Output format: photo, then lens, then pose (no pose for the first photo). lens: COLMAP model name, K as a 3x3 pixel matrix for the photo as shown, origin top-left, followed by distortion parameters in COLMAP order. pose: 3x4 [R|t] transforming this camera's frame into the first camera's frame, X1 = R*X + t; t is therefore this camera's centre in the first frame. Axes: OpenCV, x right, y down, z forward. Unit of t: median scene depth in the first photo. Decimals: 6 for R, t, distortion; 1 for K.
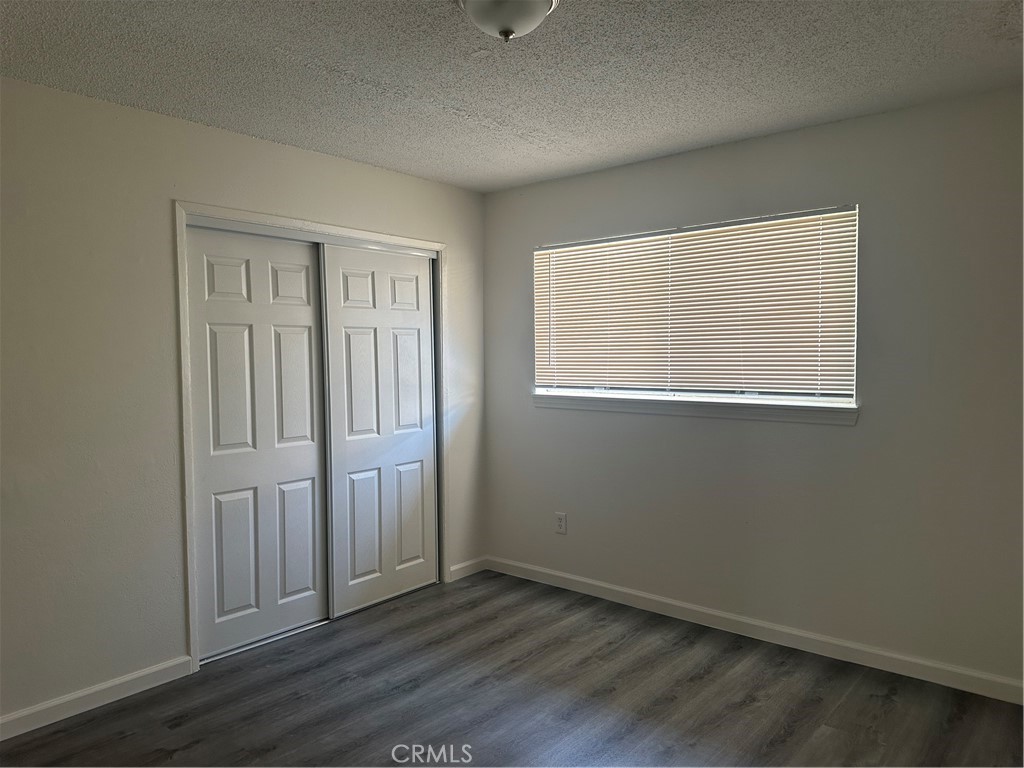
lens RADIAL K [[729.5, 0, 512.0], [0, 729.5, 384.0], [0, 0, 1]] dist [0.160200, -0.305957]
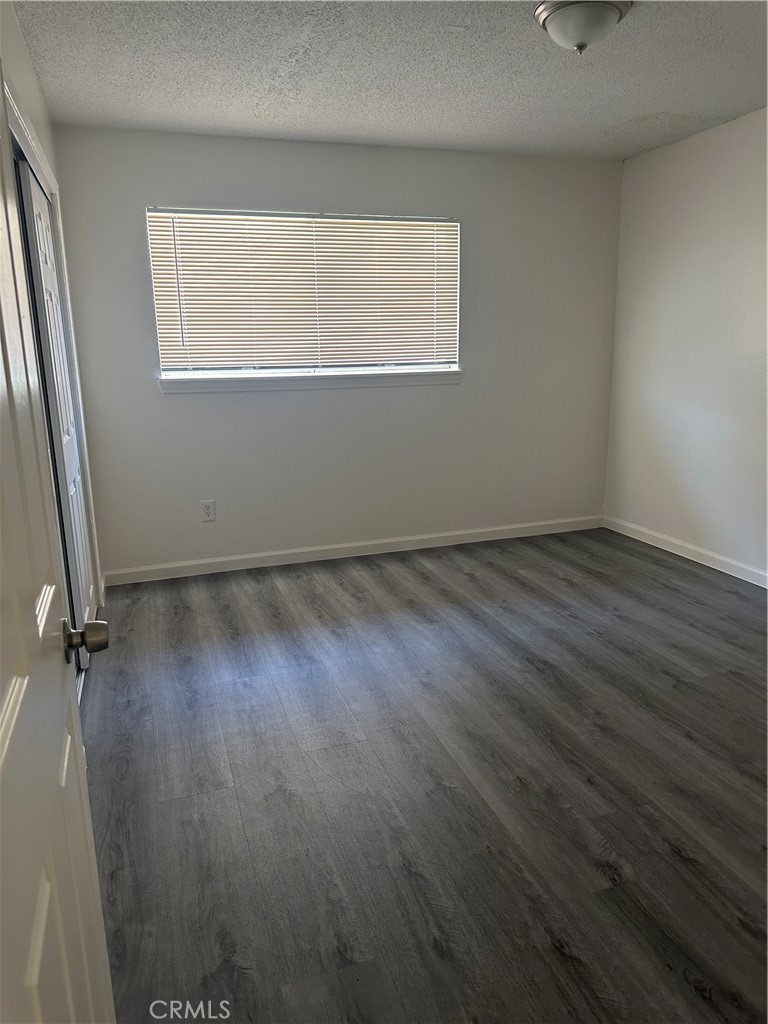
lens RADIAL K [[729.5, 0, 384.0], [0, 729.5, 512.0], [0, 0, 1]] dist [0.160200, -0.305957]
pose [[0.505199, -0.191016, 0.841598, -0.762972], [0.055840, 0.980389, 0.188997, 0.020534], [-0.861194, -0.048486, 0.505958, 0.348392]]
